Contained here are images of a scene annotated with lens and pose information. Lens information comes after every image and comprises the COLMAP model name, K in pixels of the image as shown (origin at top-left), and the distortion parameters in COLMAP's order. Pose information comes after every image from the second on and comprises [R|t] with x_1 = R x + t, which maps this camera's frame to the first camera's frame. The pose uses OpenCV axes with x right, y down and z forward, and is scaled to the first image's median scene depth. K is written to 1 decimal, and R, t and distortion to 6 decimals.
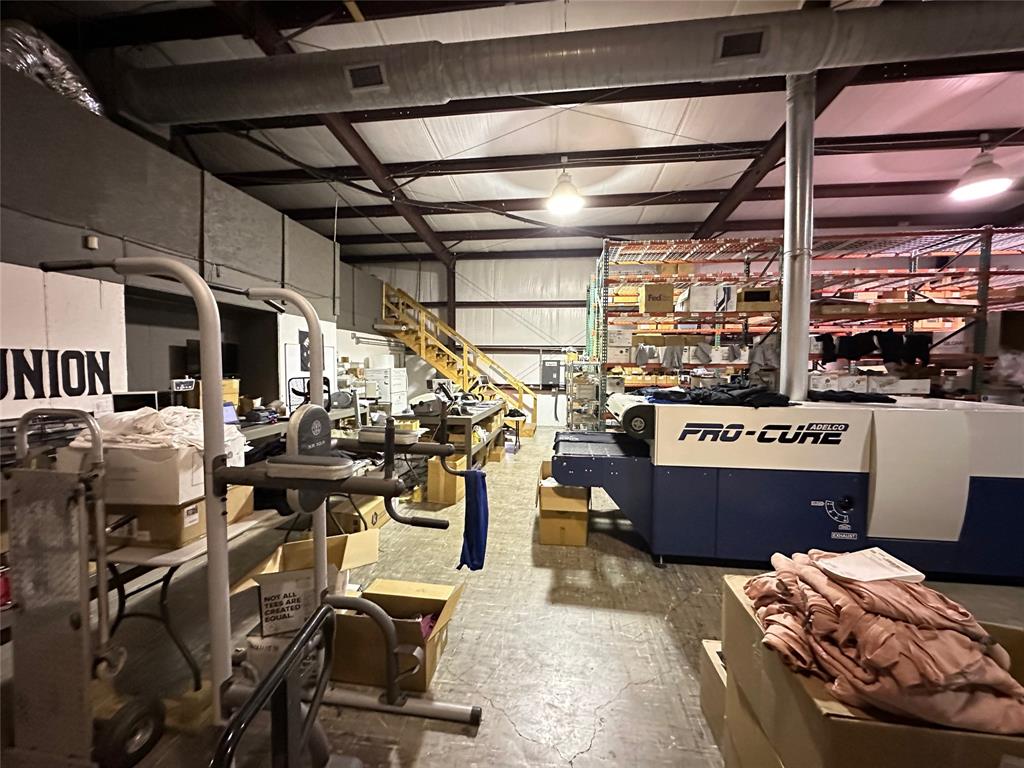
lens RADIAL K [[414.5, 0, 509.7], [0, 414.5, 381.6], [0, 0, 1]] dist [-0.001993, 0.000532]
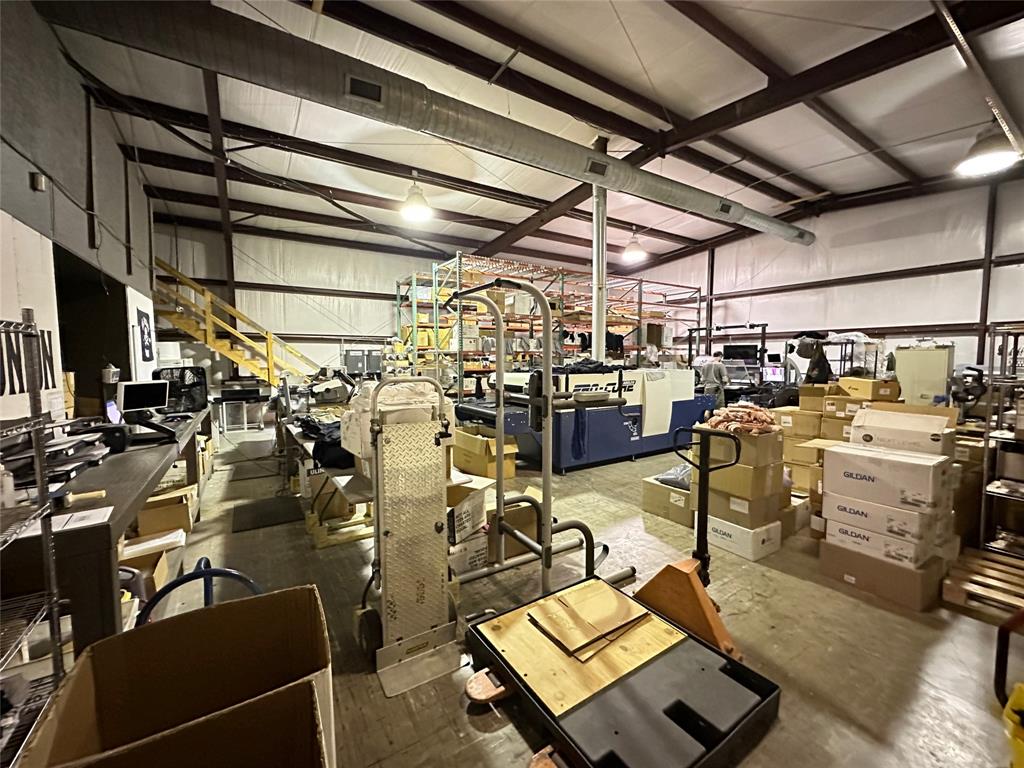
lens RADIAL K [[414.5, 0, 520.4], [0, 414.5, 383.0], [0, 0, 1]] dist [-0.001993, 0.000532]
pose [[0.756523, -0.050137, 0.652042, -0.414085], [0.035871, 0.998737, 0.035176, 0.013125], [-0.652982, -0.003222, 0.757366, -0.056686]]
